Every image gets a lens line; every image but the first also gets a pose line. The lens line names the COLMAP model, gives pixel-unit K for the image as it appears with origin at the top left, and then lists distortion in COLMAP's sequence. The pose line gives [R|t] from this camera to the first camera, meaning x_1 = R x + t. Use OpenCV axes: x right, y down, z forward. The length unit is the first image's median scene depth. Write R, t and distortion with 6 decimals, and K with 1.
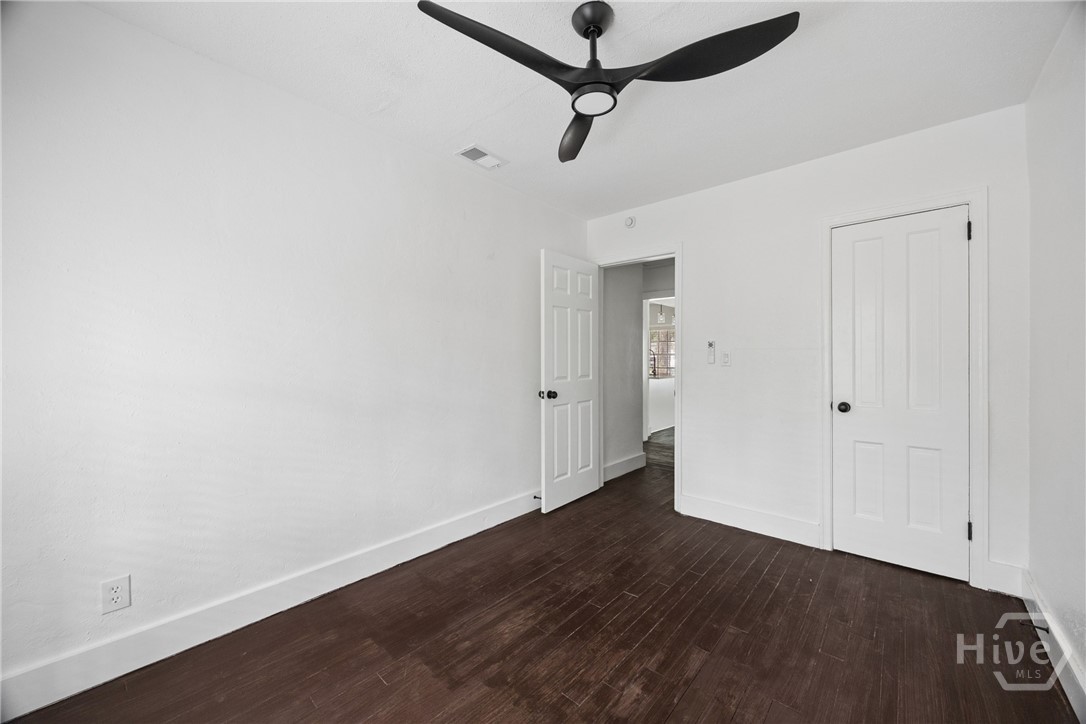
lens RADIAL K [[425.5, 0, 543.9], [0, 425.5, 359.9], [0, 0, 1]] dist [0.009948, -0.001904]
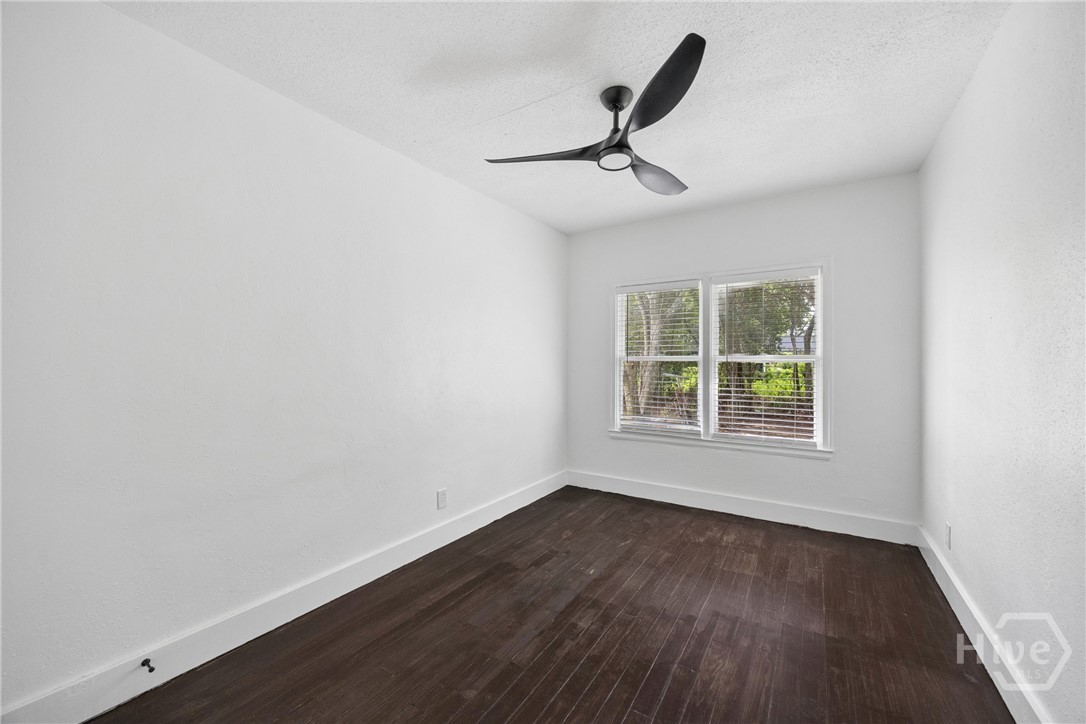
lens RADIAL K [[425.5, 0, 542.4], [0, 425.5, 361.7], [0, 0, 1]] dist [0.009948, -0.001904]
pose [[-0.989958, -0.002349, -0.141340, 0.447985], [-0.002709, 0.999994, 0.002355, -0.016018], [0.141333, 0.002714, -0.989958, 1.952237]]
